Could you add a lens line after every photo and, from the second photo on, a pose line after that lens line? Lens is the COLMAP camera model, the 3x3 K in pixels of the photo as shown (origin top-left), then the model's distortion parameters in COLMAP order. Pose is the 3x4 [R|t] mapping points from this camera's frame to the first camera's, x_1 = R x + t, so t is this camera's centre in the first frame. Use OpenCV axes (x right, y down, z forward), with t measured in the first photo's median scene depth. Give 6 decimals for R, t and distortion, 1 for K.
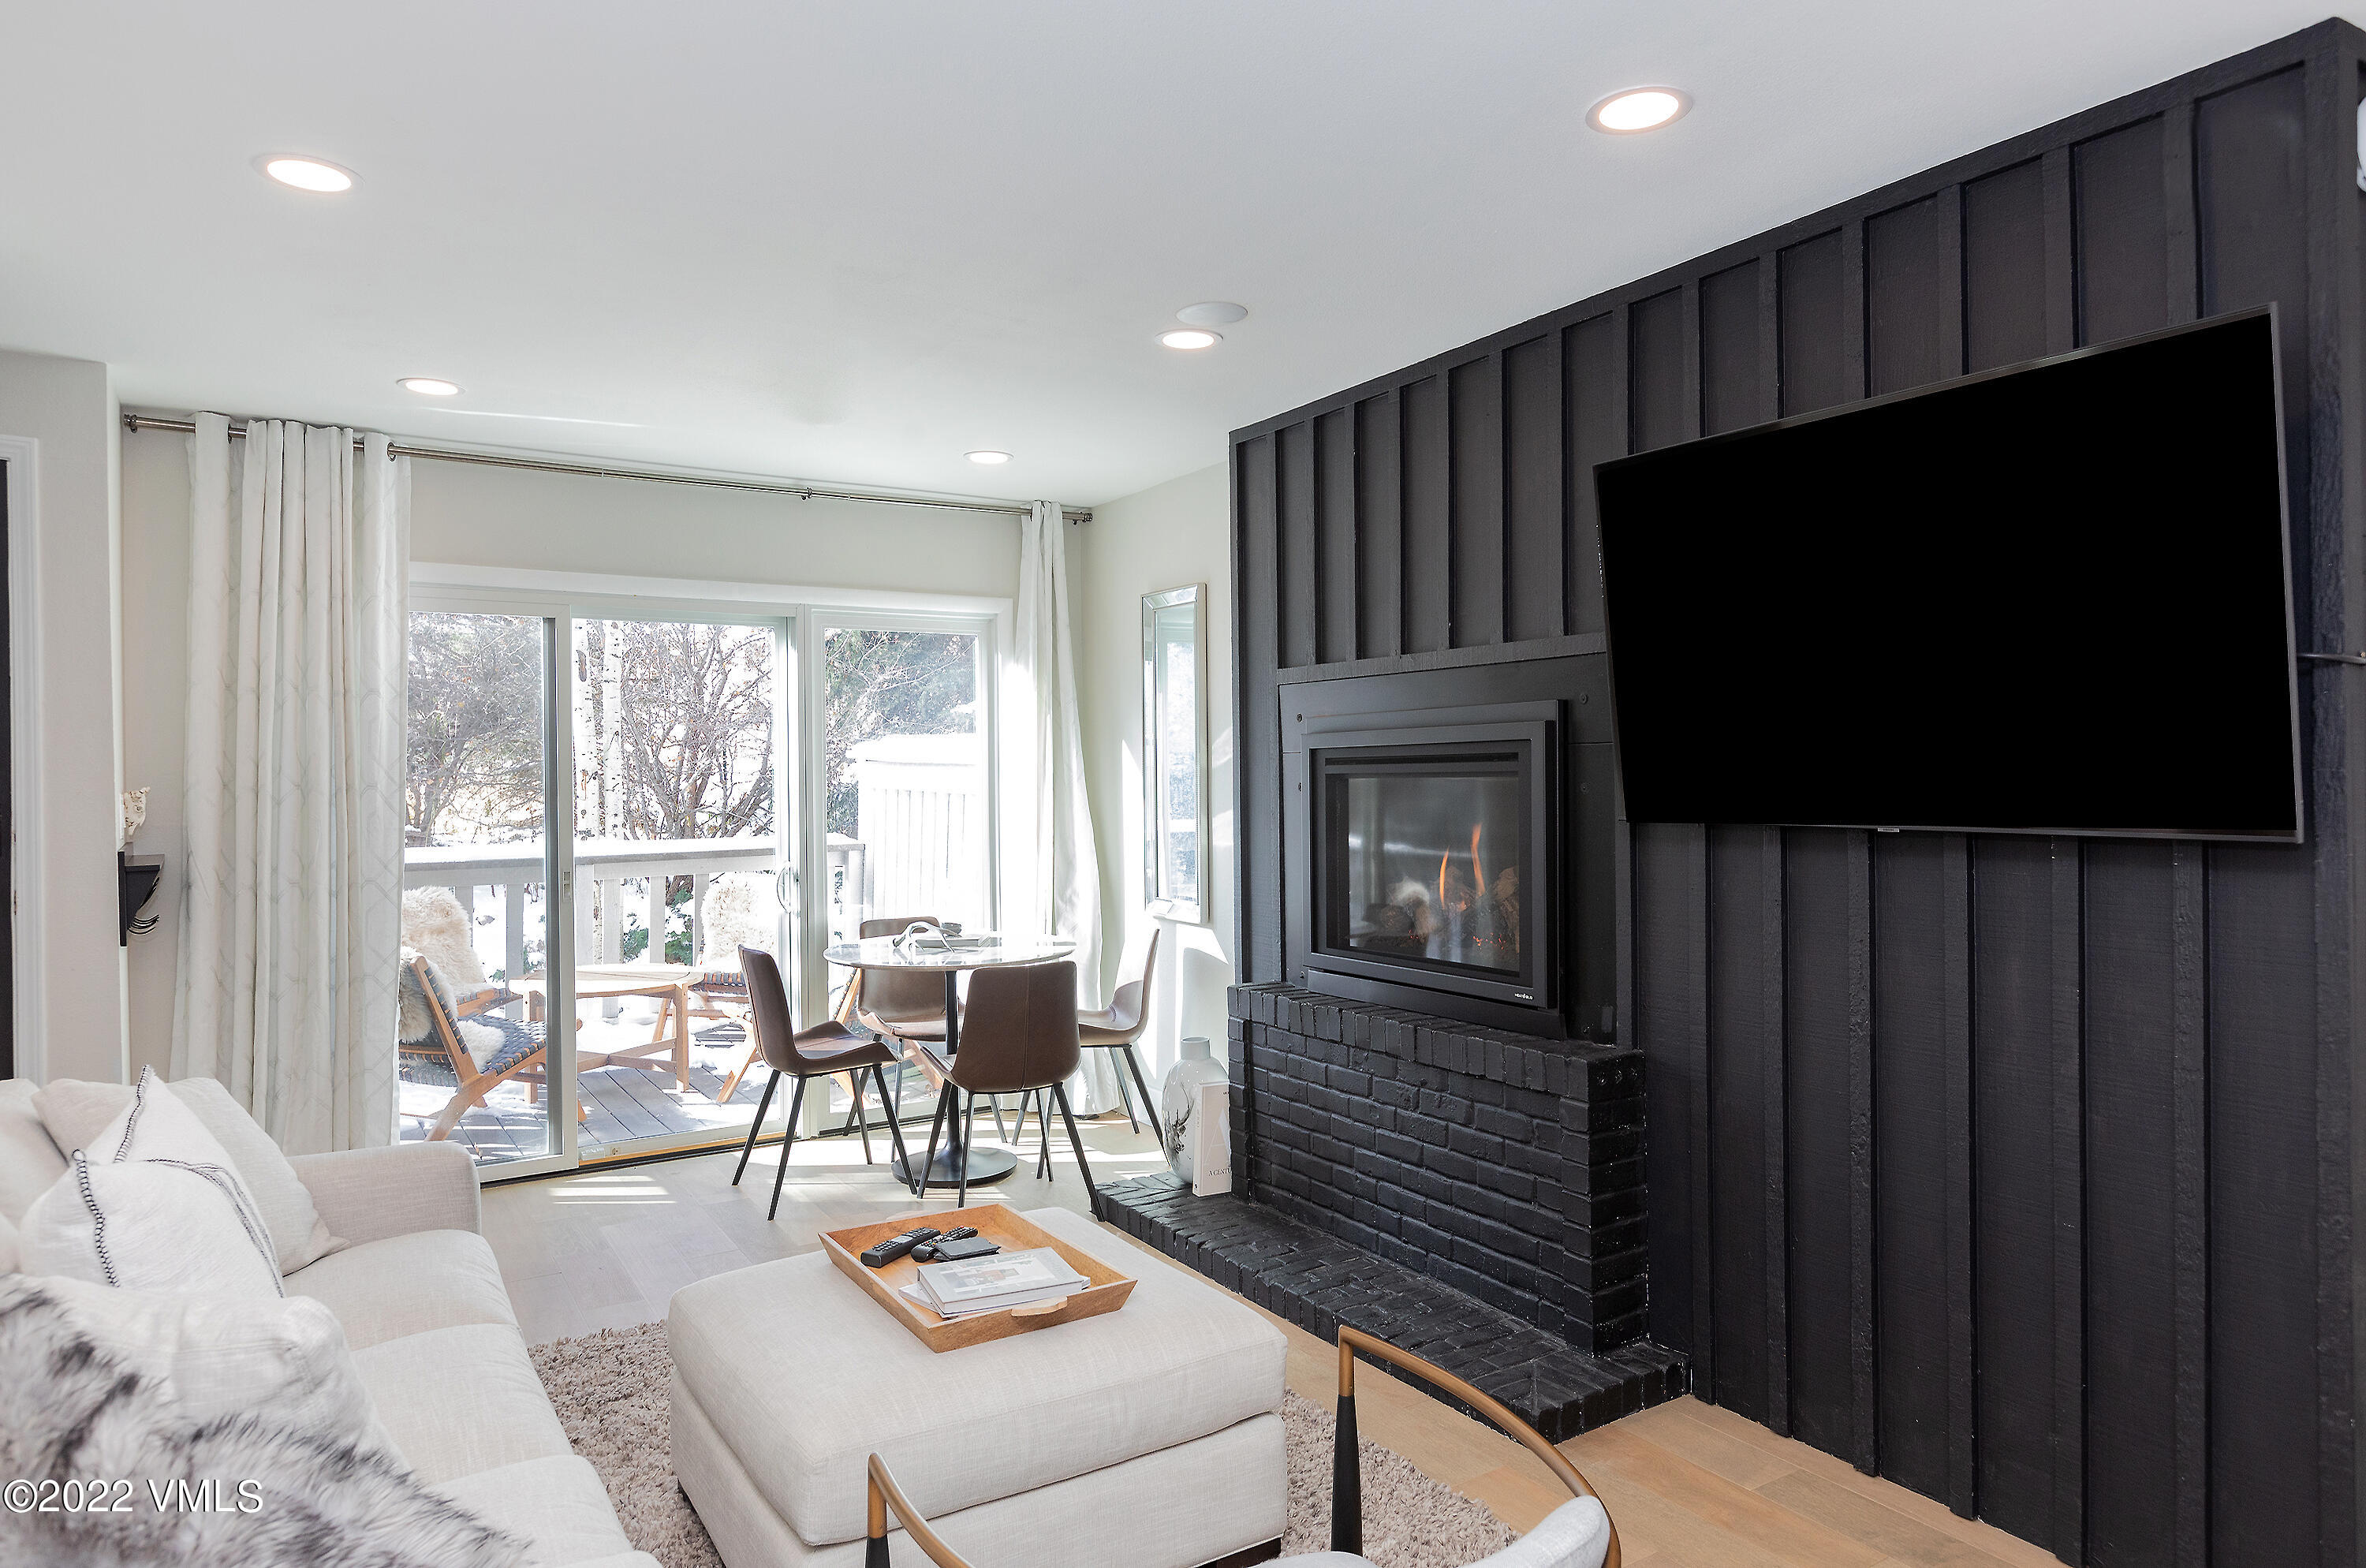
lens RADIAL K [[1399.3, 0, 1183.0], [0, 1399.3, 784.0], [0, 0, 1]] dist [0.002141, 0.000424]
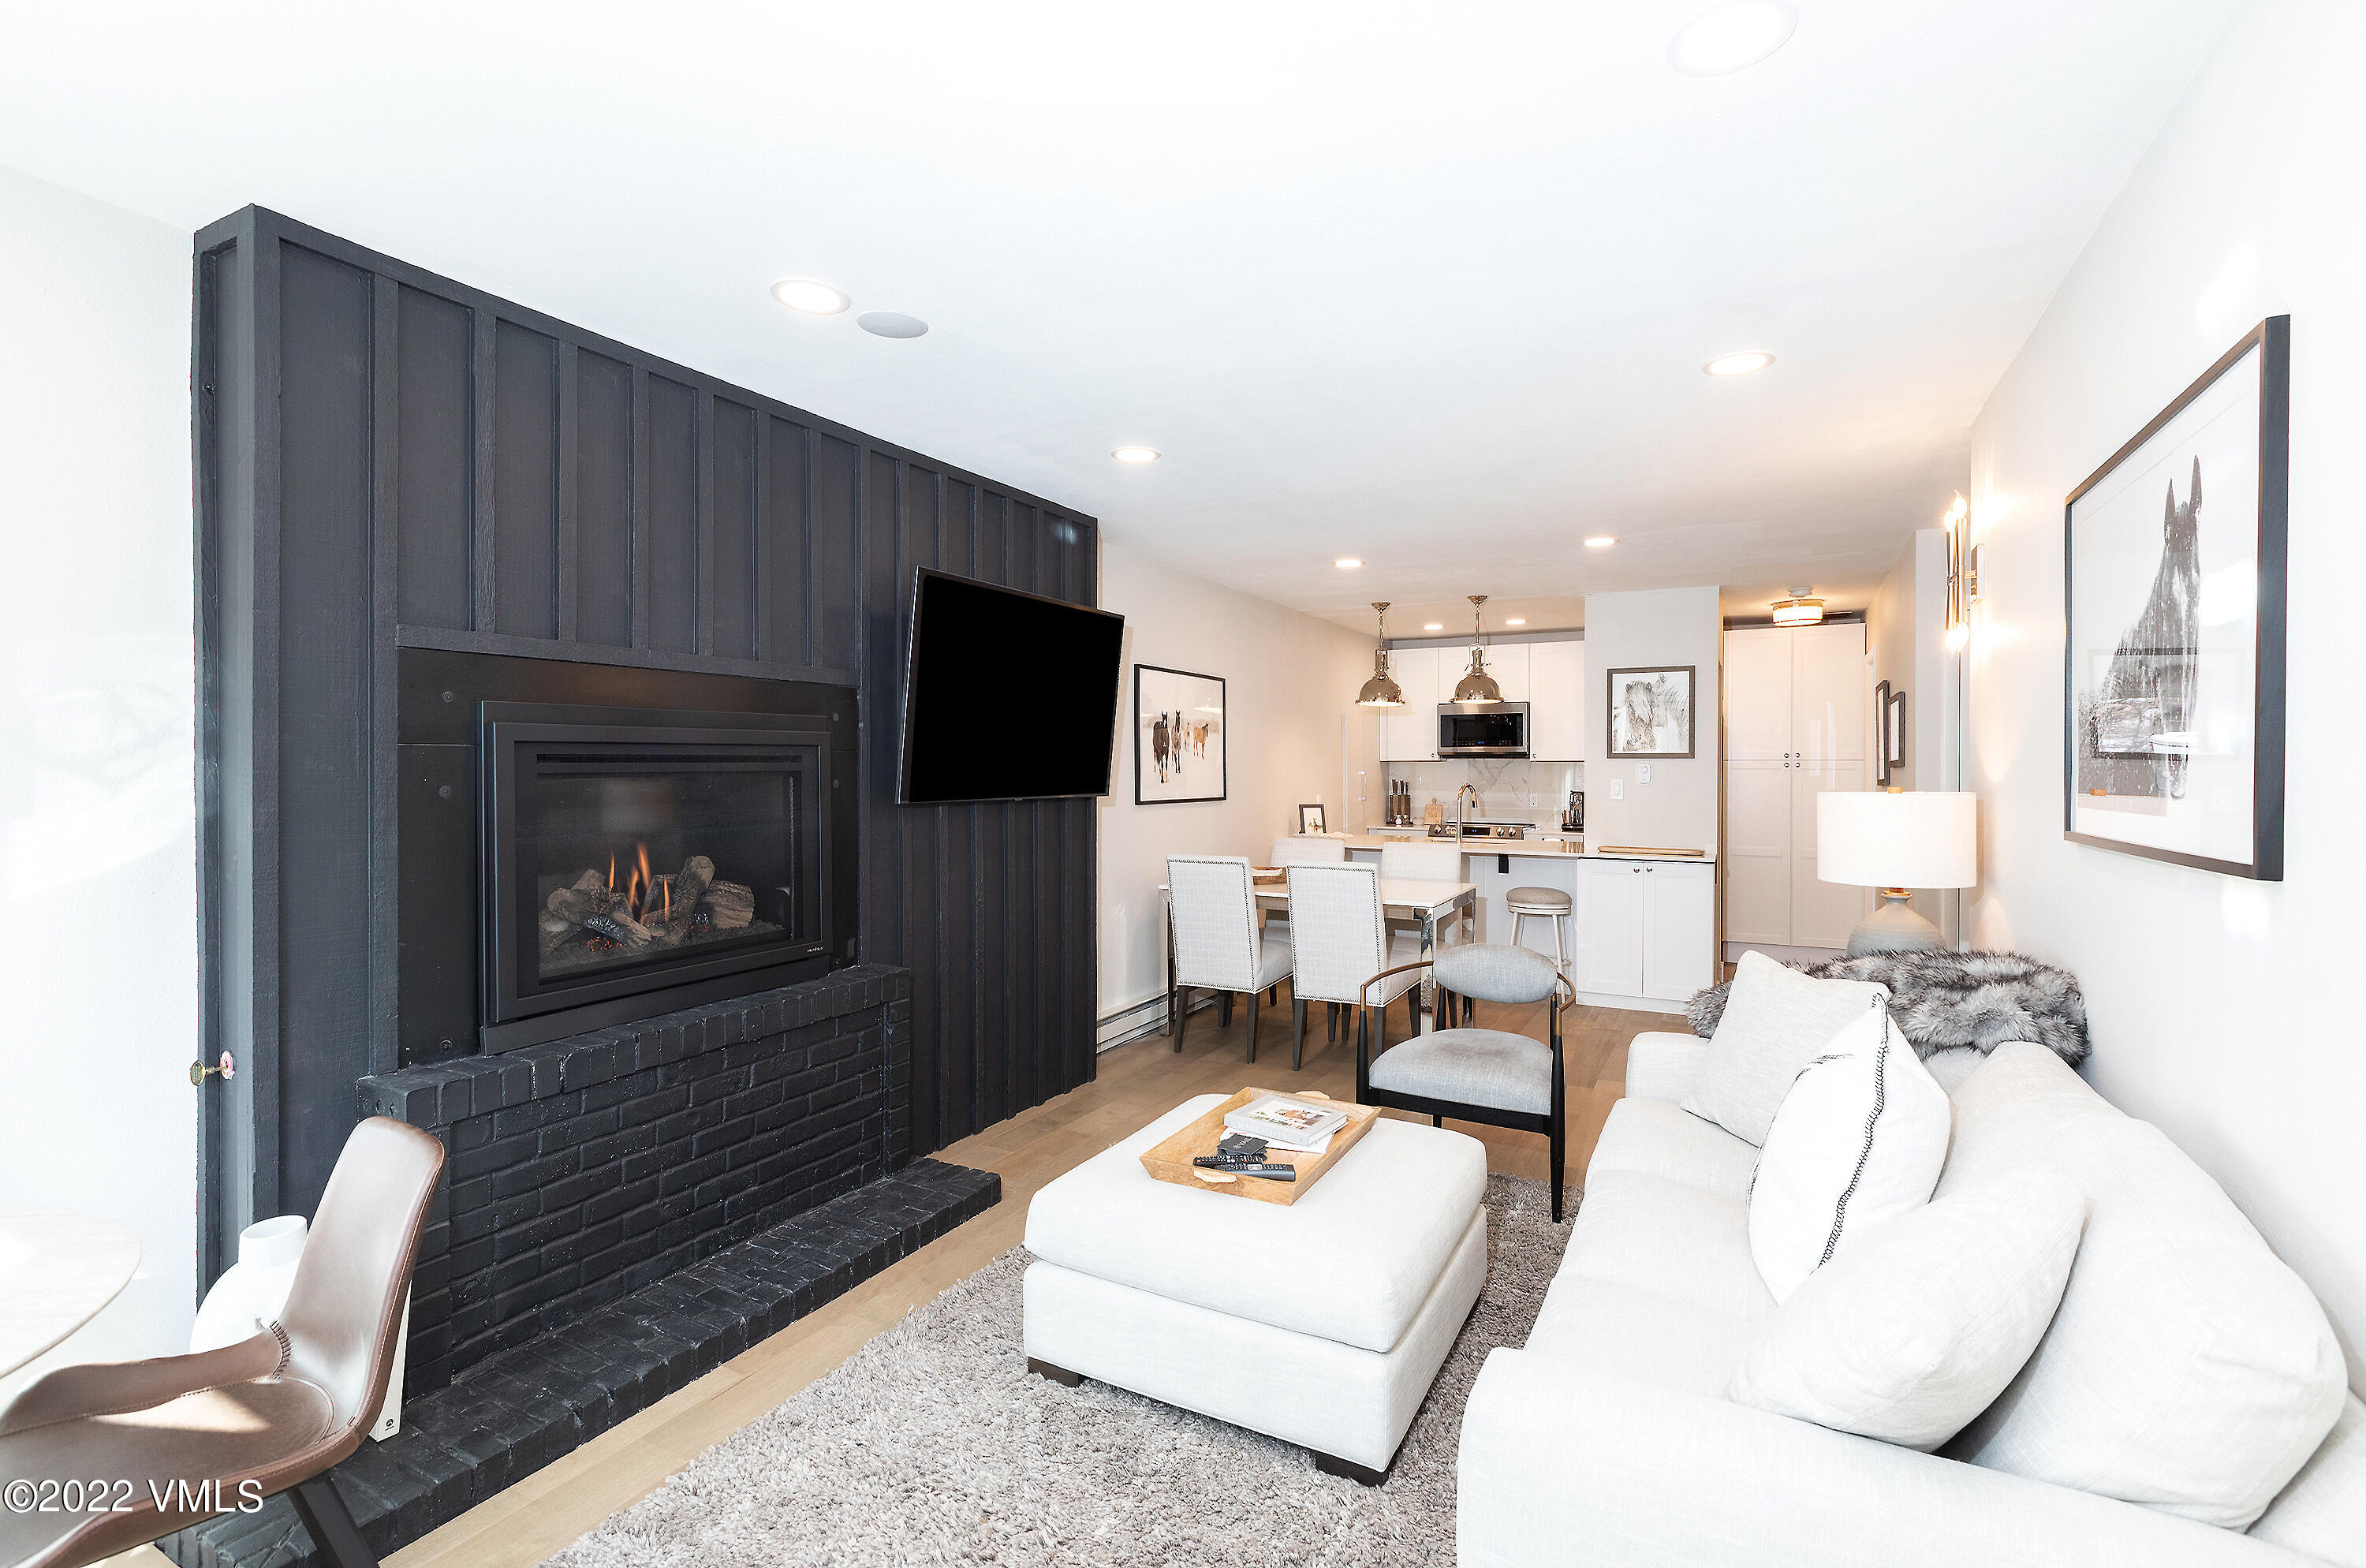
lens RADIAL K [[1090.7, 0, 1183.0], [0, 1090.7, 784.0], [0, 0, 1]] dist [-0.002648, -0.000325]
pose [[-0.492859, -0.008726, 0.870065, -0.892990], [0.008914, 0.999847, 0.015077, -0.010562], [-0.870063, 0.015186, -0.492706, 1.384326]]
